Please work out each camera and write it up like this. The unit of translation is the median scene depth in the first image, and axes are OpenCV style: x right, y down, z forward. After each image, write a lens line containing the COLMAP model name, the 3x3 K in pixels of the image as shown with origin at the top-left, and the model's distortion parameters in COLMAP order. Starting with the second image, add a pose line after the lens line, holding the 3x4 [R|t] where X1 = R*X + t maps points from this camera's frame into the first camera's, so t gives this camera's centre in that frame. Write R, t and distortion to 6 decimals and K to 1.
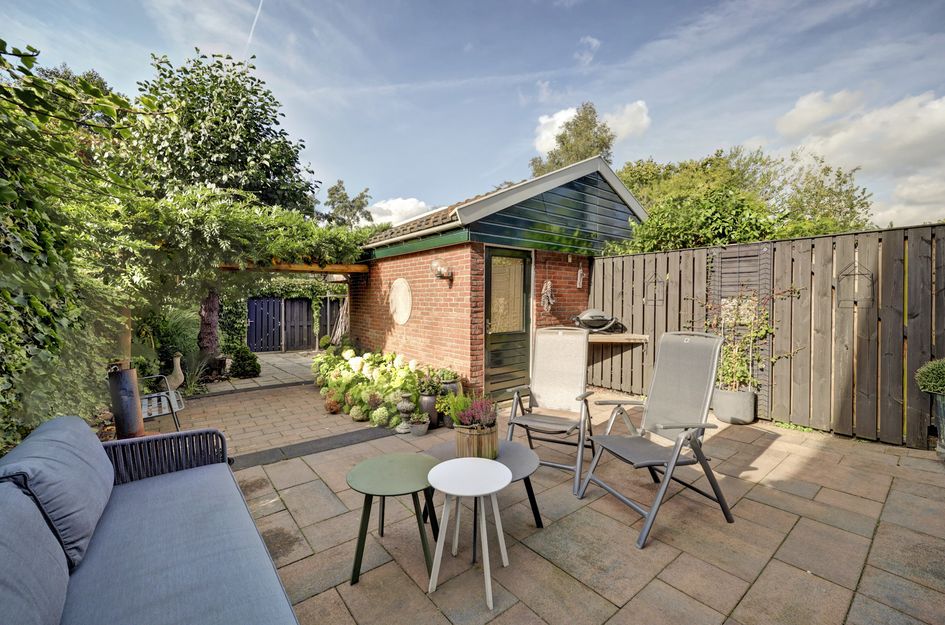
lens RADIAL K [[384.1, 0, 470.7], [0, 384.1, 310.6], [0, 0, 1]] dist [-0.001317, 0.000047]
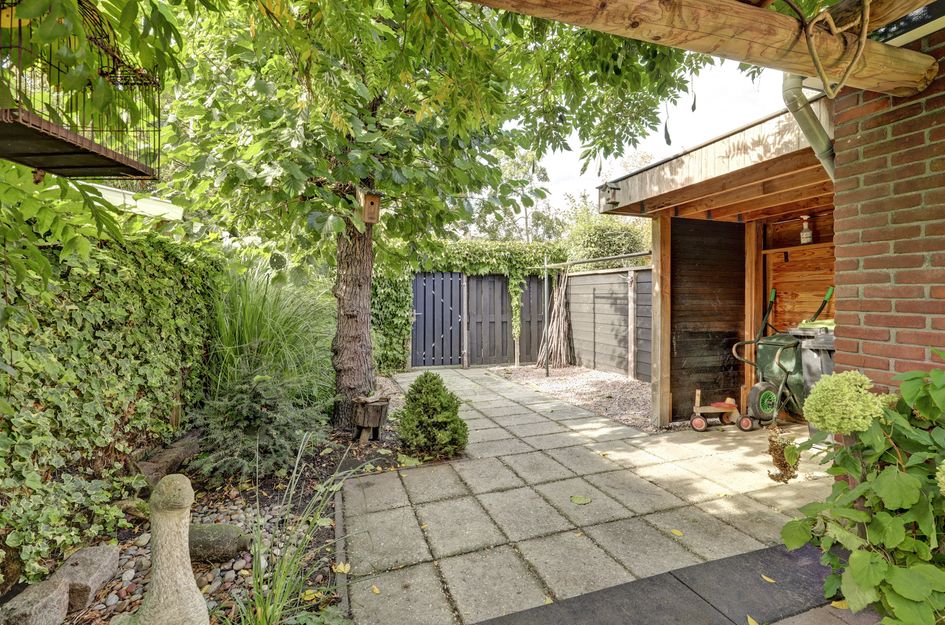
lens RADIAL K [[436.0, 0, 473.1], [0, 436.0, 307.8], [0, 0, 1]] dist [-0.001375, -0.000016]
pose [[0.939939, -0.002832, -0.341332, -0.250227], [0.004174, 0.999986, 0.003197, 0.016064], [0.341318, -0.004430, 0.939937, 0.378461]]
